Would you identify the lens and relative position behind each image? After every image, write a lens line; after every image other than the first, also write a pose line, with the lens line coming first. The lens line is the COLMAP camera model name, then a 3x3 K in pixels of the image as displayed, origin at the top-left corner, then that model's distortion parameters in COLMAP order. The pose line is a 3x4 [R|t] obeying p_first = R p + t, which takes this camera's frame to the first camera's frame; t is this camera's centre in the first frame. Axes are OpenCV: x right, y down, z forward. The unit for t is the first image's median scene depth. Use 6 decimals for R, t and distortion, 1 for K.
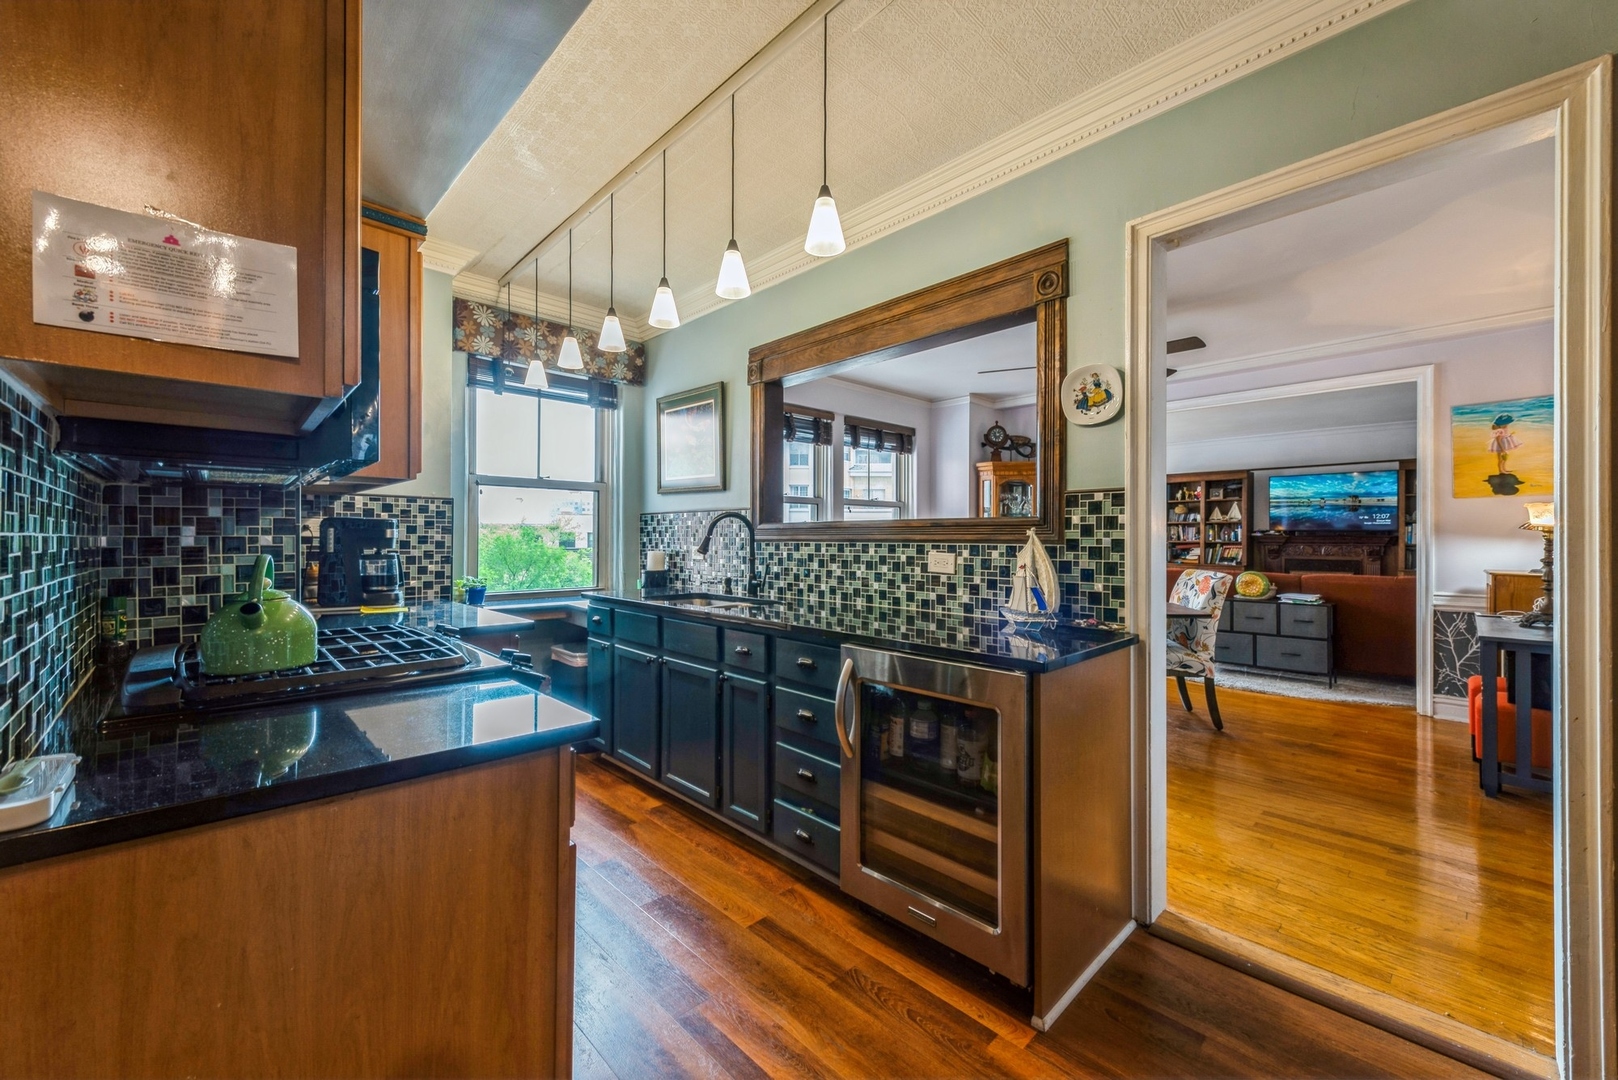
lens RADIAL K [[637.9, 0, 811.5], [0, 637.9, 545.3], [0, 0, 1]] dist [0.001706, 0.000061]
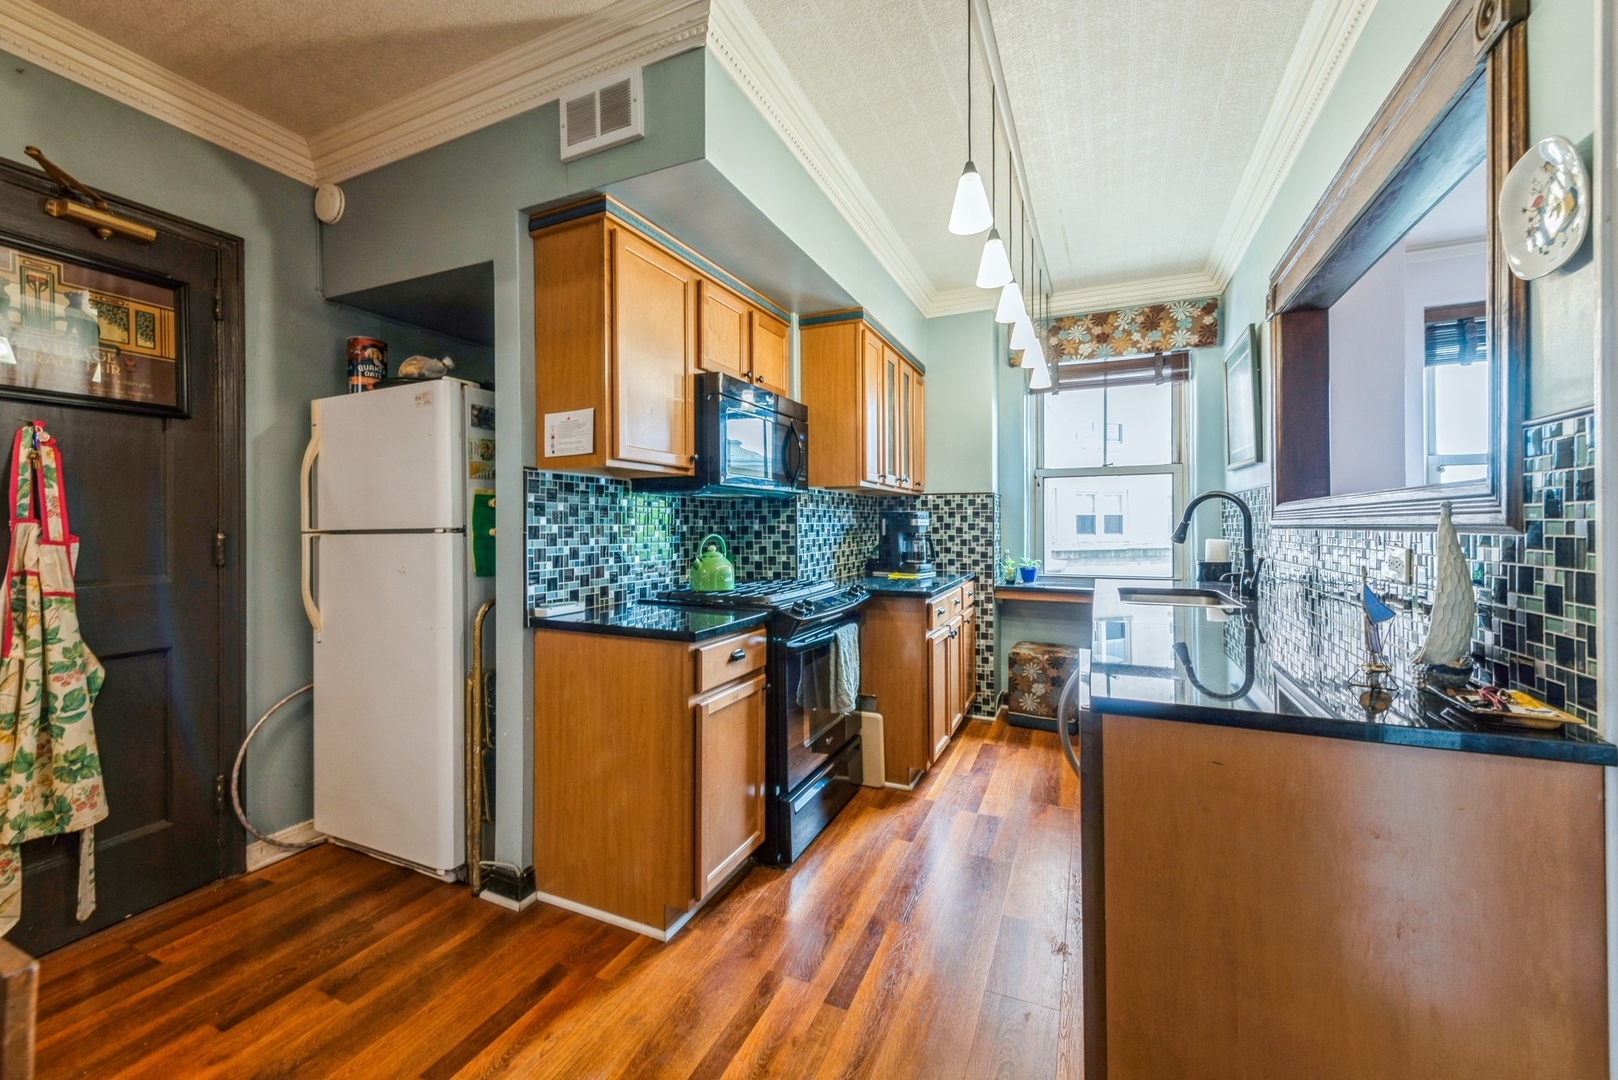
lens RADIAL K [[662.9, 0, 812.3], [0, 662.9, 537.2], [0, 0, 1]] dist [0.001619, 0.000040]
pose [[0.344322, 0.011220, -0.938785, 0.515705], [-0.005255, 0.999936, 0.010024, 0.000774], [0.938837, 0.001482, 0.344359, 0.246904]]
